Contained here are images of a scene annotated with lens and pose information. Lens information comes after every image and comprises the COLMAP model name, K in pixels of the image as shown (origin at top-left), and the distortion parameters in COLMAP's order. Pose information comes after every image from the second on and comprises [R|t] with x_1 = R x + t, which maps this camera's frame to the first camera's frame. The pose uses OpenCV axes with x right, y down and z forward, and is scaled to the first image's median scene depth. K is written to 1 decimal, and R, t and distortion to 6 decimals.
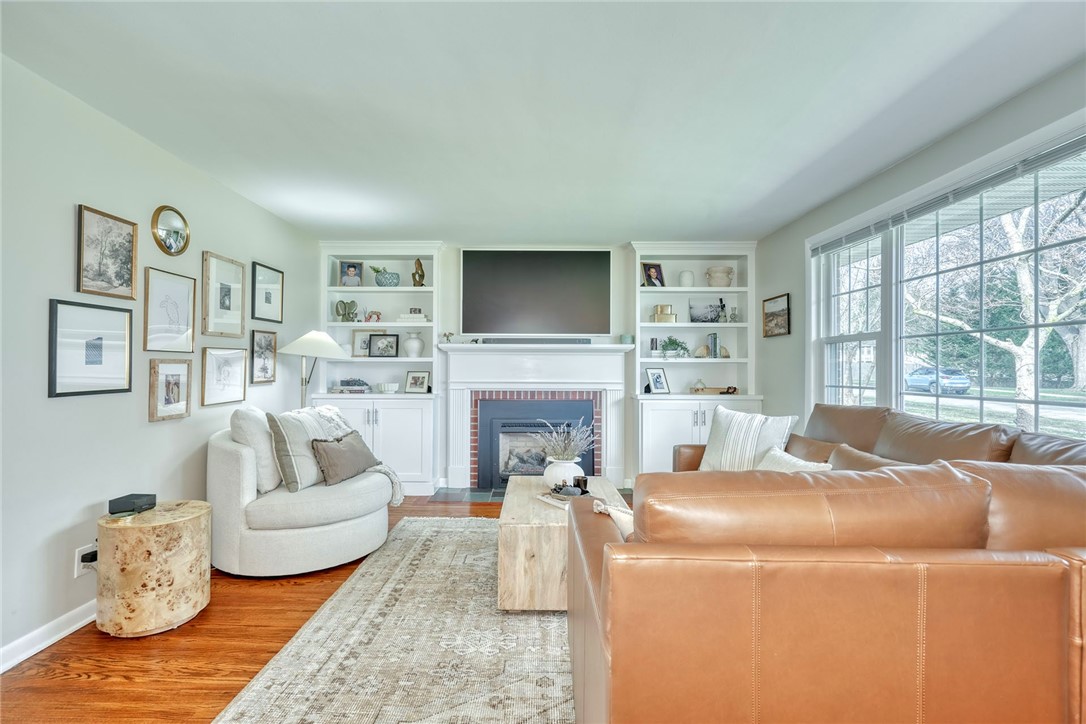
lens RADIAL K [[499.7, 0, 534.5], [0, 499.7, 363.7], [0, 0, 1]] dist [-0.004241, 0.001276]
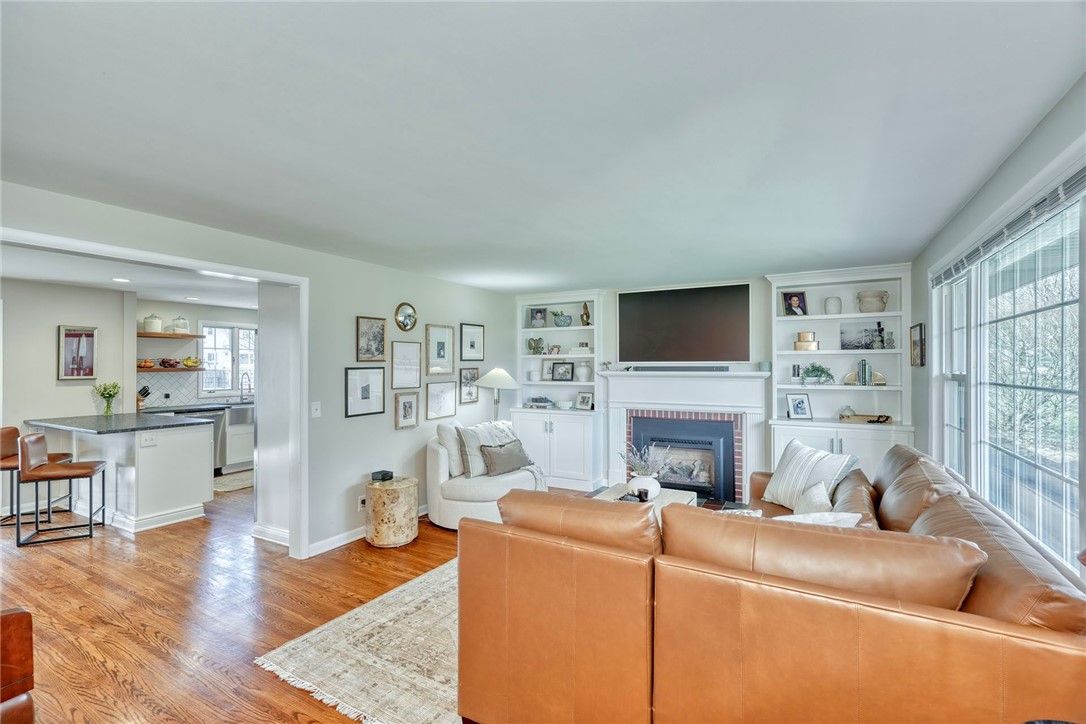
lens RADIAL K [[499.7, 0, 549.6], [0, 499.7, 366.0], [0, 0, 1]] dist [-0.004241, 0.001276]
pose [[0.879892, -0.003696, -0.475160, 0.400732], [0.007932, 0.999945, 0.006910, -0.085400], [0.475108, -0.009849, 0.879872, -0.207681]]
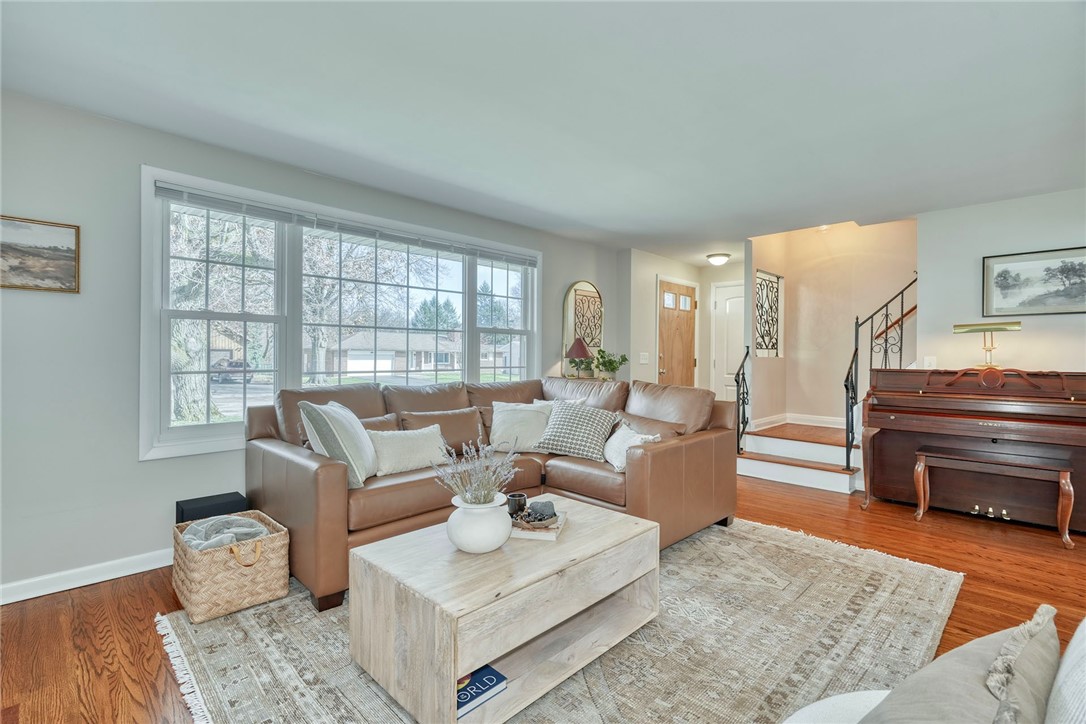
lens RADIAL K [[499.7, 0, 532.3], [0, 499.7, 356.5], [0, 0, 1]] dist [-0.004241, 0.001276]
pose [[-0.705551, -0.012567, 0.708547, -0.375569], [-0.016576, 0.999862, 0.001227, 0.009439], [-0.708465, -0.010879, -0.705662, 1.226454]]
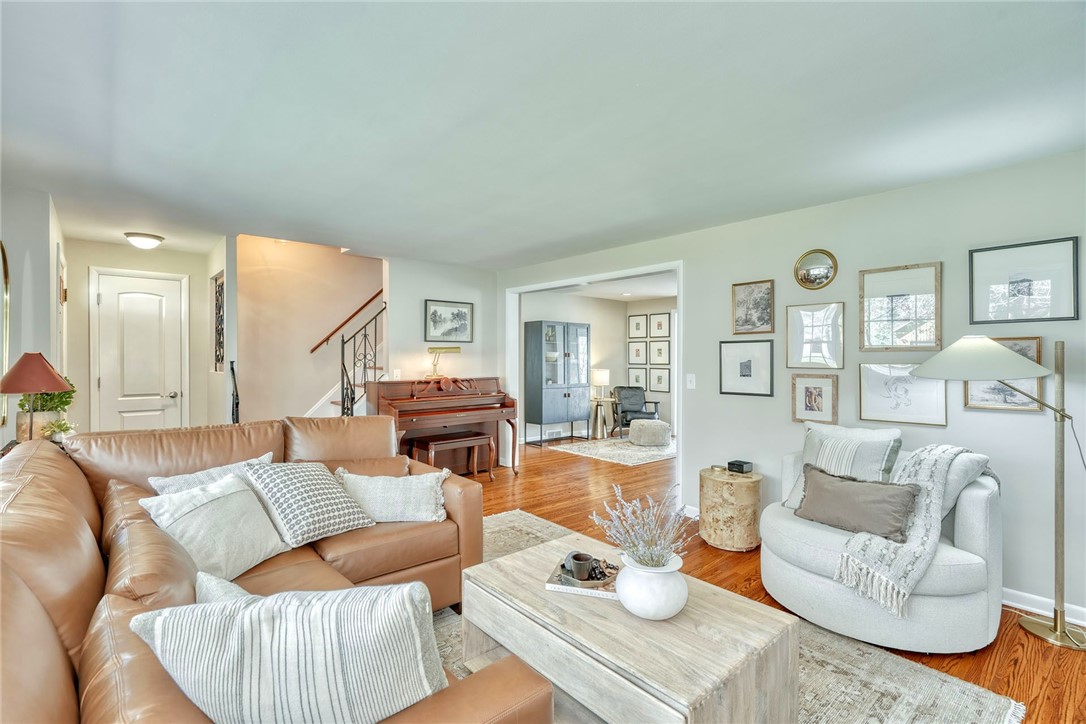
lens RADIAL K [[499.7, 0, 546.9], [0, 499.7, 370.8], [0, 0, 1]] dist [-0.004241, 0.001276]
pose [[-0.746524, 0.011086, -0.665266, 0.457807], [-0.002349, 0.999811, 0.019297, -0.031824], [0.665354, 0.015968, -0.746357, 1.175519]]
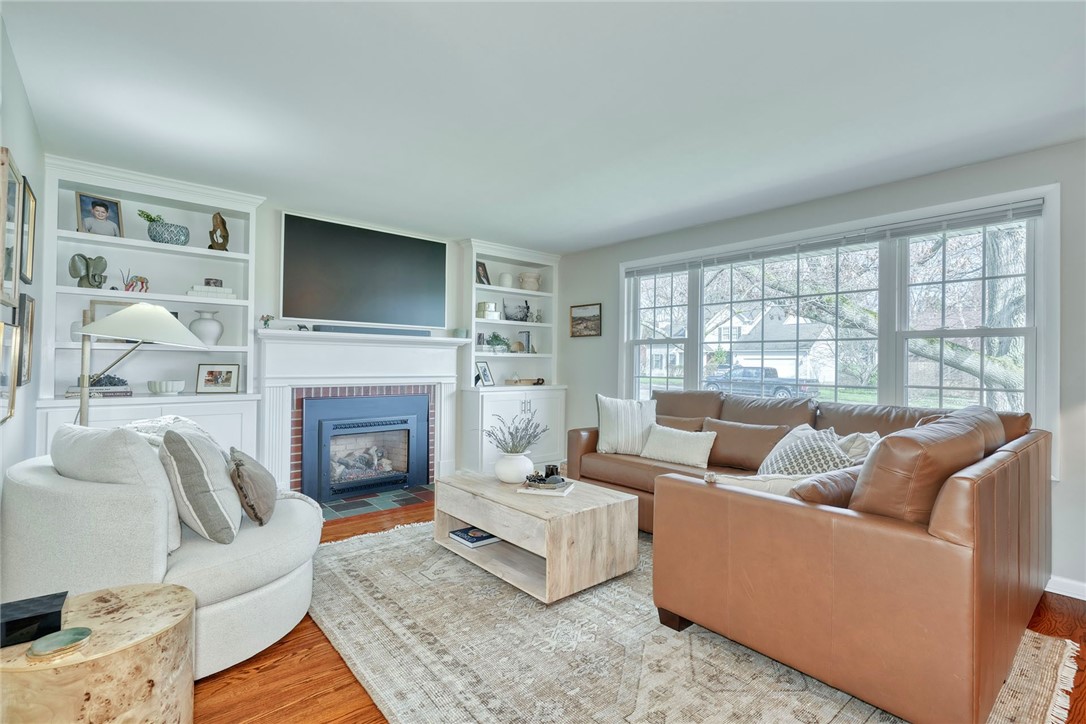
lens RADIAL K [[499.7, 0, 544.8], [0, 499.7, 359.8], [0, 0, 1]] dist [-0.004241, 0.001276]
pose [[0.755749, 0.009130, 0.654797, -0.496067], [-0.015663, 0.999869, 0.004137, -0.002417], [-0.654674, -0.013382, 0.755793, 0.167007]]
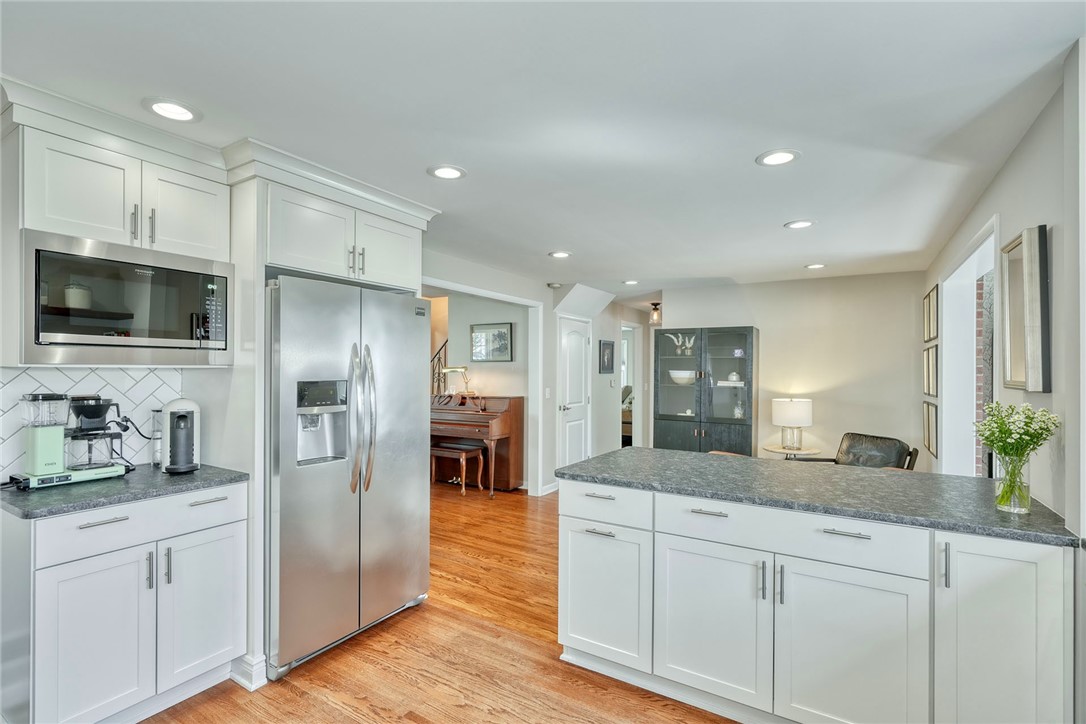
lens RADIAL K [[499.7, 0, 551.9], [0, 499.7, 370.7], [0, 0, 1]] dist [-0.004241, 0.001276]
pose [[-0.866364, -0.009268, 0.499328, -1.437575], [-0.015442, 0.999847, -0.008236, -0.050039], [-0.499175, -0.014846, -0.866374, 1.157974]]
